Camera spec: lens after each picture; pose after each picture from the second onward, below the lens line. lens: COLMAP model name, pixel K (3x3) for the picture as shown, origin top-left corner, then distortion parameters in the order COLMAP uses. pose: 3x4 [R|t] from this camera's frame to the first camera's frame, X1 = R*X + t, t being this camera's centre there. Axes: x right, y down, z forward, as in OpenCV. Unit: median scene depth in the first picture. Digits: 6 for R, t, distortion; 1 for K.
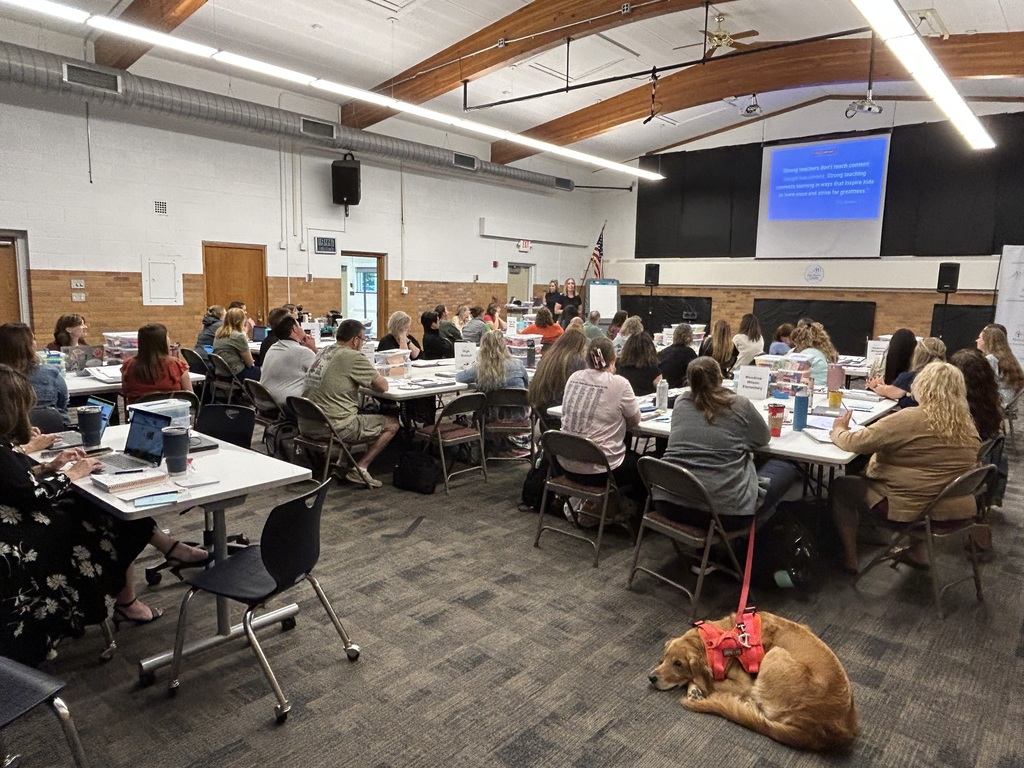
lens RADIAL K [[662.2, 0, 512.0], [0, 662.2, 384.0], [0, 0, 1]] dist [-0.004109, -0.001551]
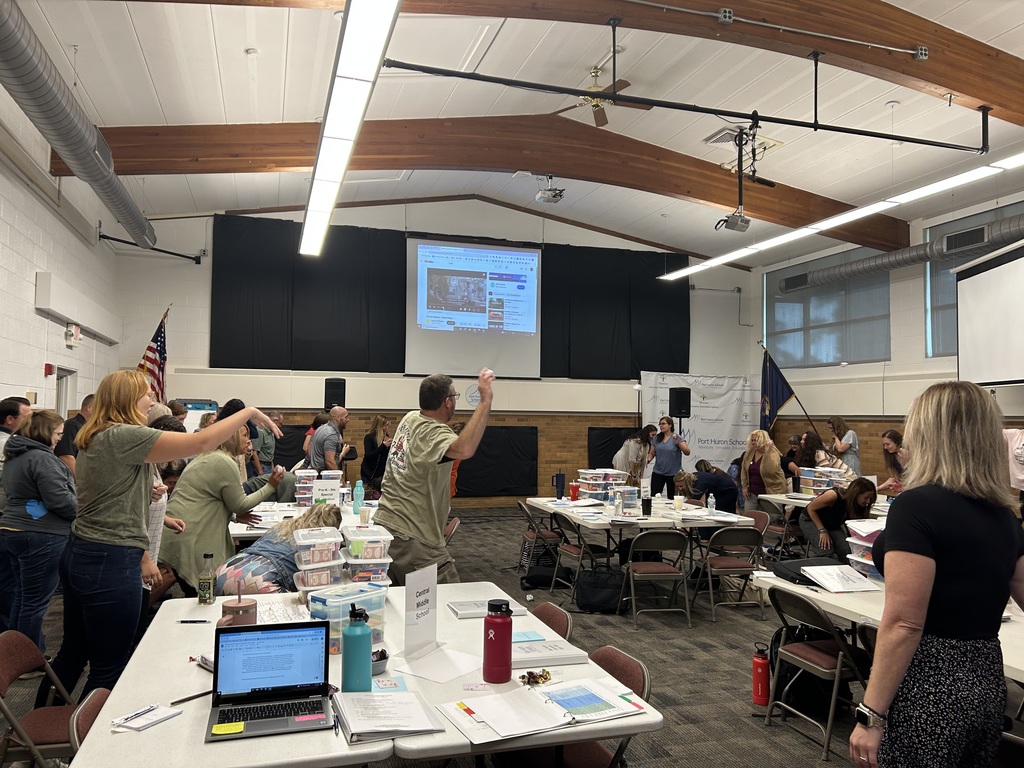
lens RADIAL K [[768.6, 0, 512.0], [0, 768.6, 384.0], [0, 0, 1]] dist [0.004616, 0.000917]
pose [[0.510997, 0.017510, 0.859404, -0.356104], [0.124004, 0.987833, -0.093859, -0.081315], [-0.850591, 0.154531, 0.502609, 0.456509]]
